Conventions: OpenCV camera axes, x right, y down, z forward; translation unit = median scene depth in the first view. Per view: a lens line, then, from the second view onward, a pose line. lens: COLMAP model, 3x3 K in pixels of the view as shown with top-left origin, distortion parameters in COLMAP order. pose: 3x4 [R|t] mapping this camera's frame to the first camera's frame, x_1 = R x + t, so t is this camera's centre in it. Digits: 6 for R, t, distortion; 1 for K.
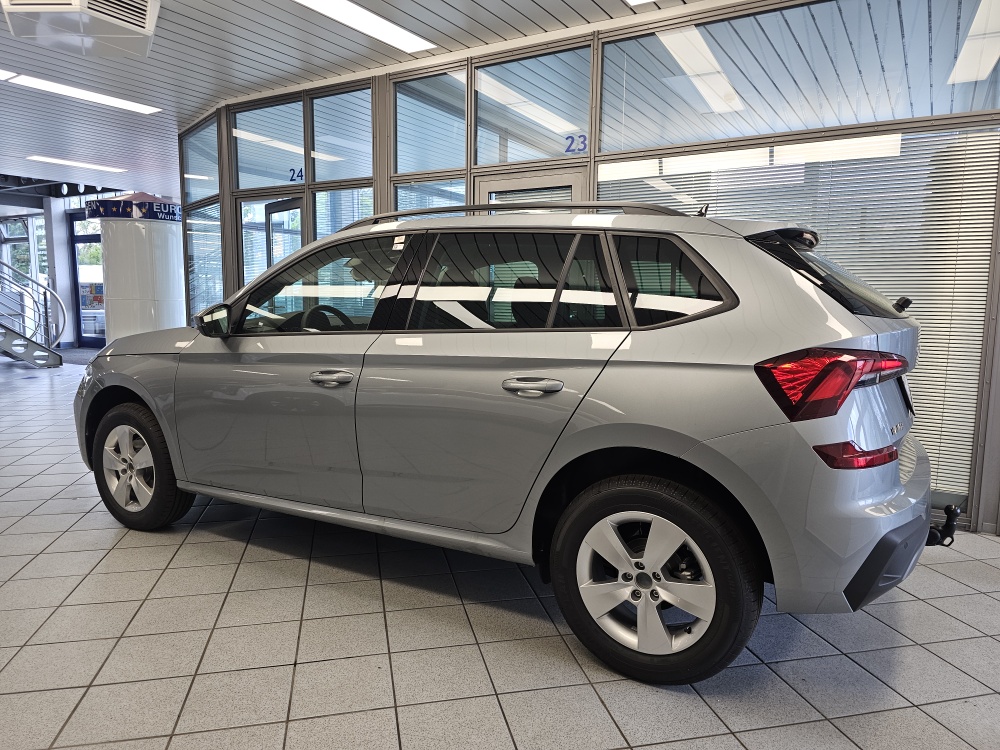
lens RADIAL K [[693.5, 0, 488.9], [0, 693.5, 362.8], [0, 0, 1]] dist [0.006876, -0.033136]
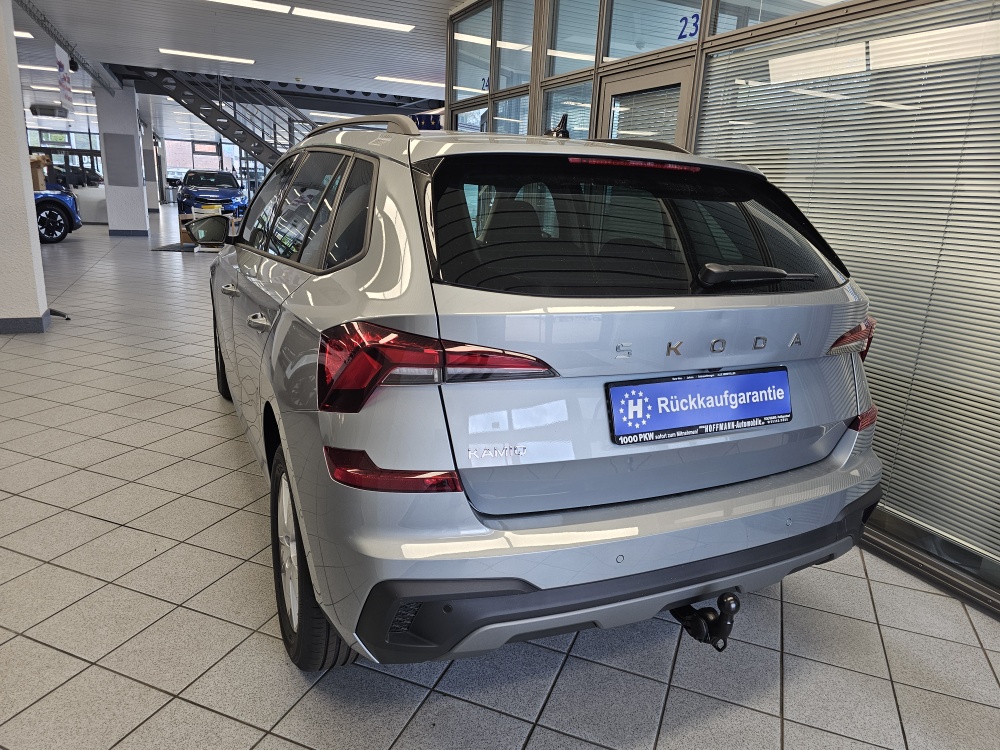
lens RADIAL K [[664.4, 0, 500.0], [0, 664.4, 375.0], [0, 0, 1]] dist [0.062207, -0.075772]
pose [[0.833348, 0.174450, -0.524498, 0.215801], [-0.092499, 0.979523, 0.178826, -0.023114], [0.544954, -0.100508, 0.832420, 0.106733]]
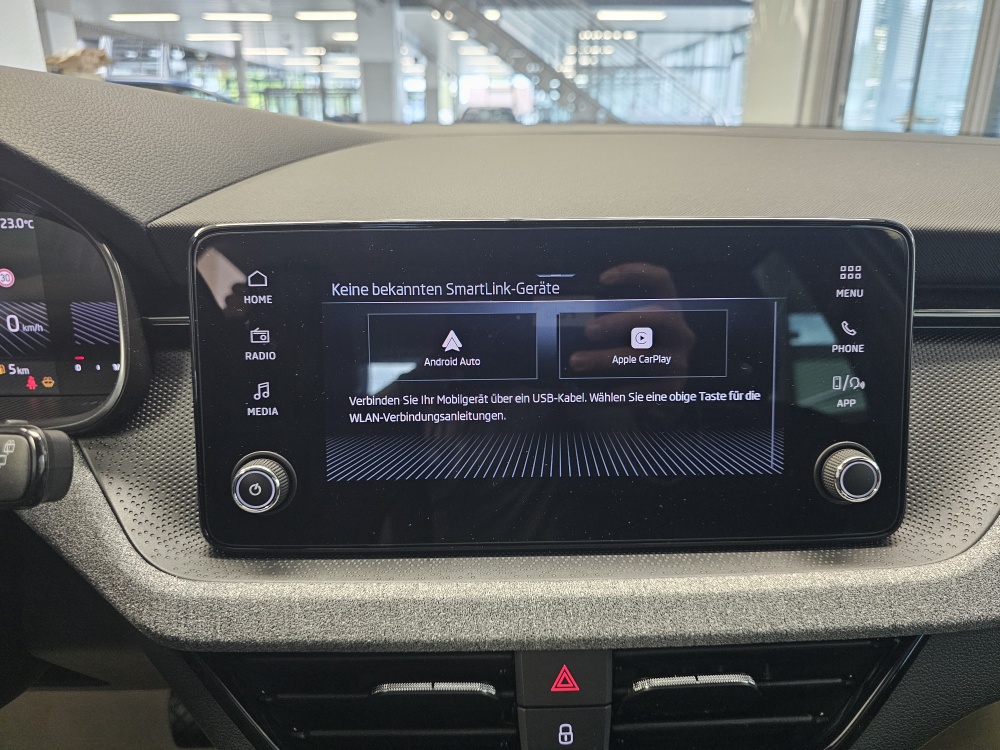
lens RADIAL K [[684.2, 0, 502.7], [0, 684.2, 372.0], [0, 0, 1]] dist [0.023362, -0.048316]
pose [[0.537350, 0.278734, -0.795966, -0.054507], [-0.072036, 0.955525, 0.285978, -0.026379], [0.840277, -0.096332, 0.533530, 0.414798]]
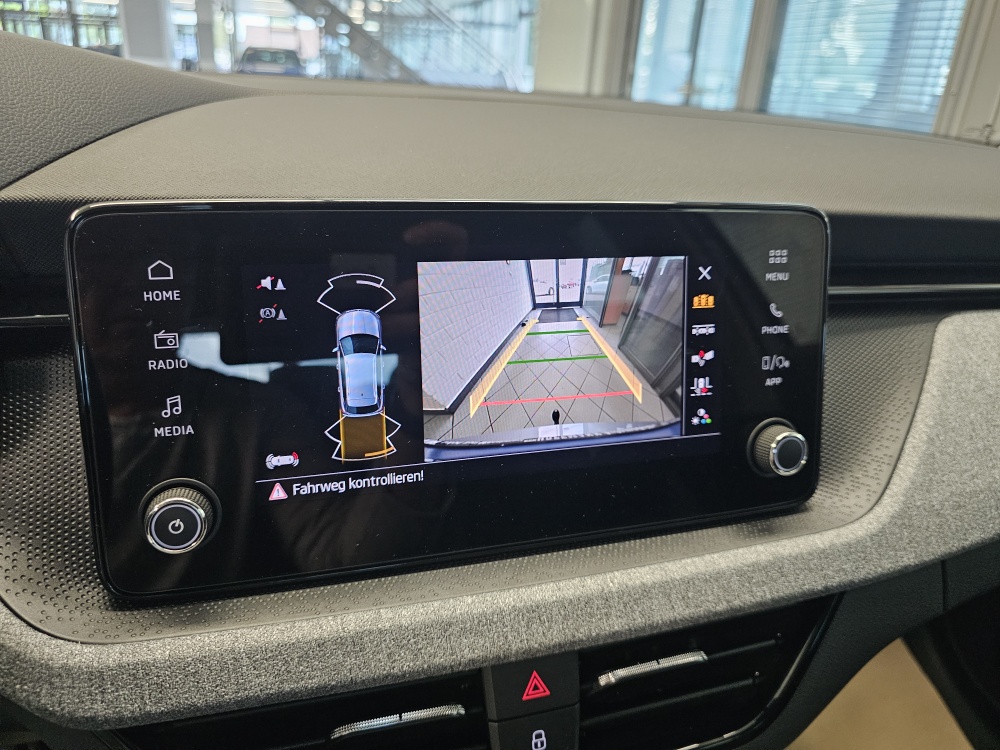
lens RADIAL K [[693.5, 0, 488.9], [0, 693.5, 362.8], [0, 0, 1]] dist [0.006876, -0.033136]
pose [[0.738200, 0.285450, -0.611212, -0.061085], [-0.111615, 0.945255, 0.306652, -0.026743], [0.665285, -0.158150, 0.729647, 0.411126]]
